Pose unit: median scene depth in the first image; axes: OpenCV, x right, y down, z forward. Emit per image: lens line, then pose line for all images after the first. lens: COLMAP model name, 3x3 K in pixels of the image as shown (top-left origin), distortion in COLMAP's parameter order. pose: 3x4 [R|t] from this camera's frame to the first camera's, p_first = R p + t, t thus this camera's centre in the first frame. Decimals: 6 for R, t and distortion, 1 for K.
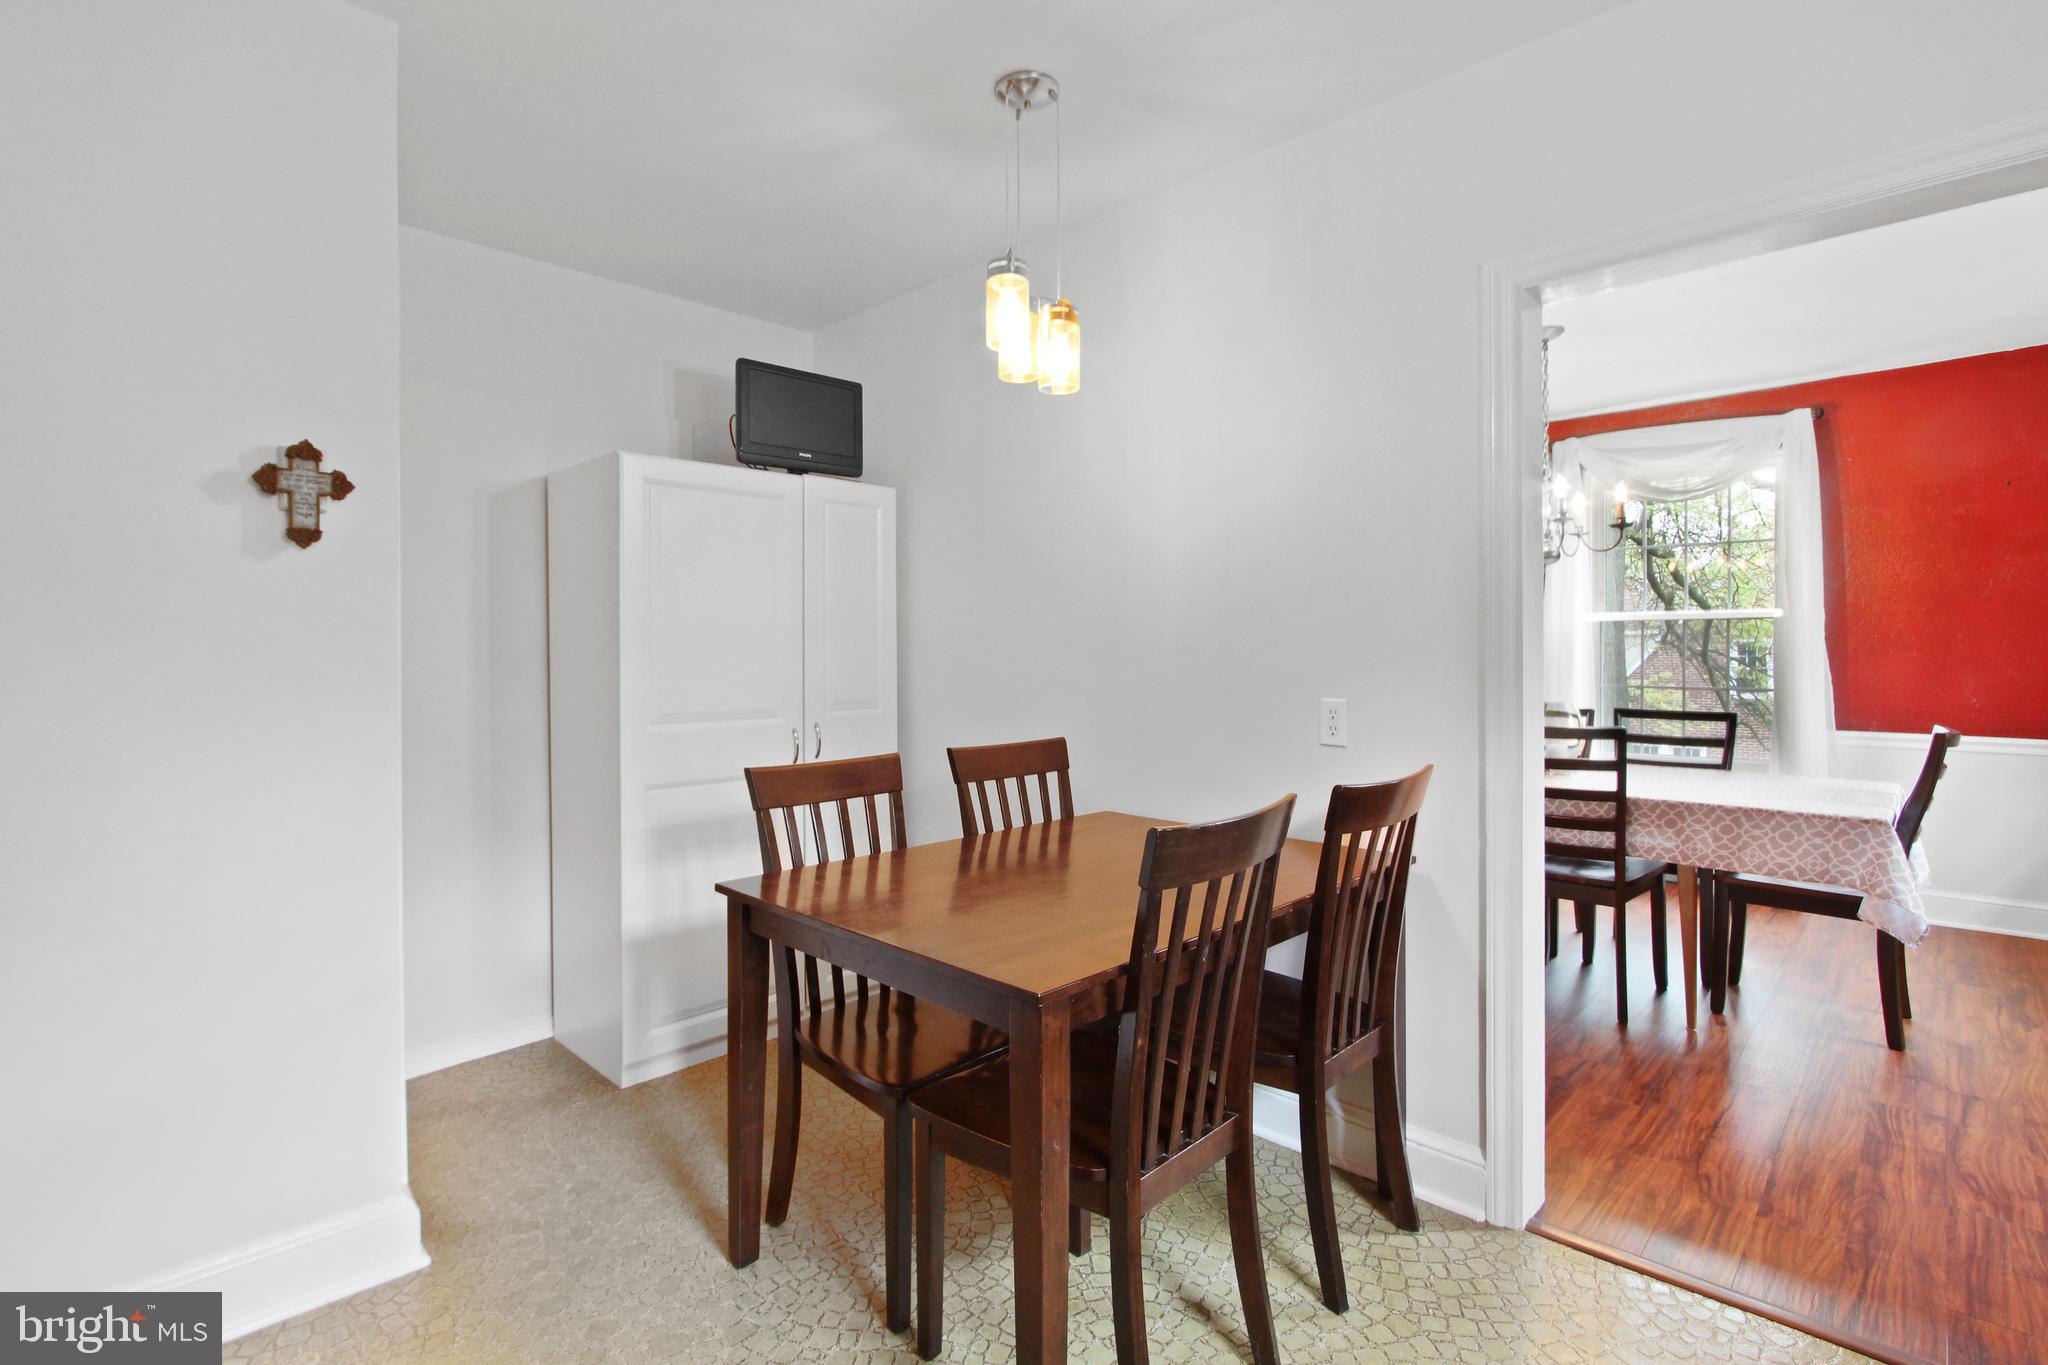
lens RADIAL K [[957.8, 0, 1022.2], [0, 957.8, 652.2], [0, 0, 1]] dist [-0.022062, 0.001641]
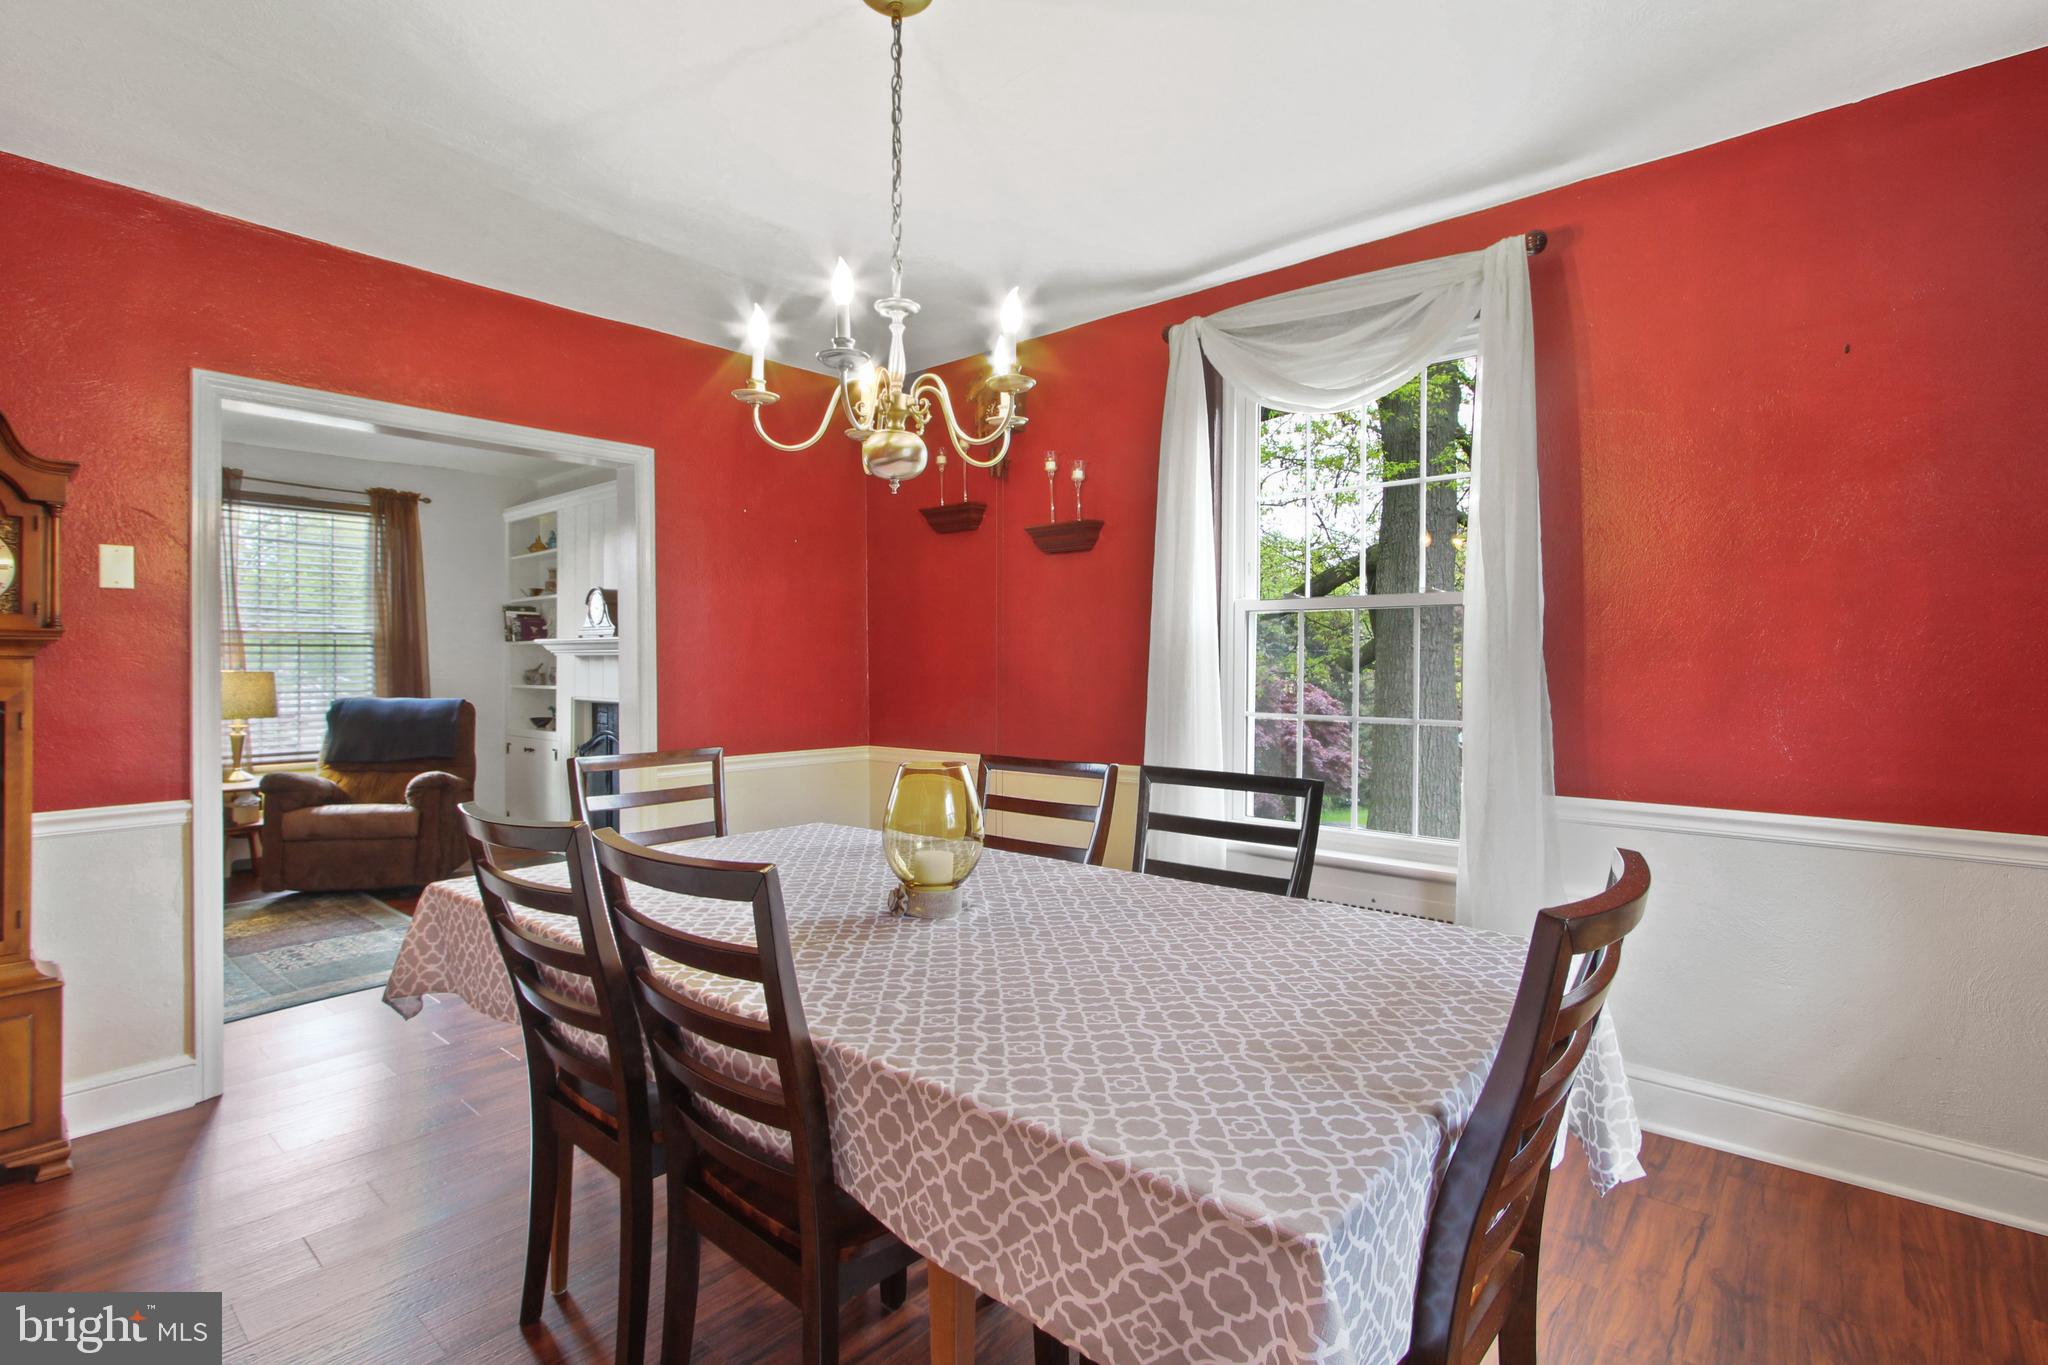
lens RADIAL K [[978.4, 0, 1030.6], [0, 978.4, 682.7], [0, 0, 1]] dist [-0.012349, 0.000246]
pose [[0.996351, -0.003995, 0.085255, 0.547229], [0.002766, 0.999891, 0.014522, 0.005623], [-0.085304, -0.014234, 0.996253, 0.487555]]
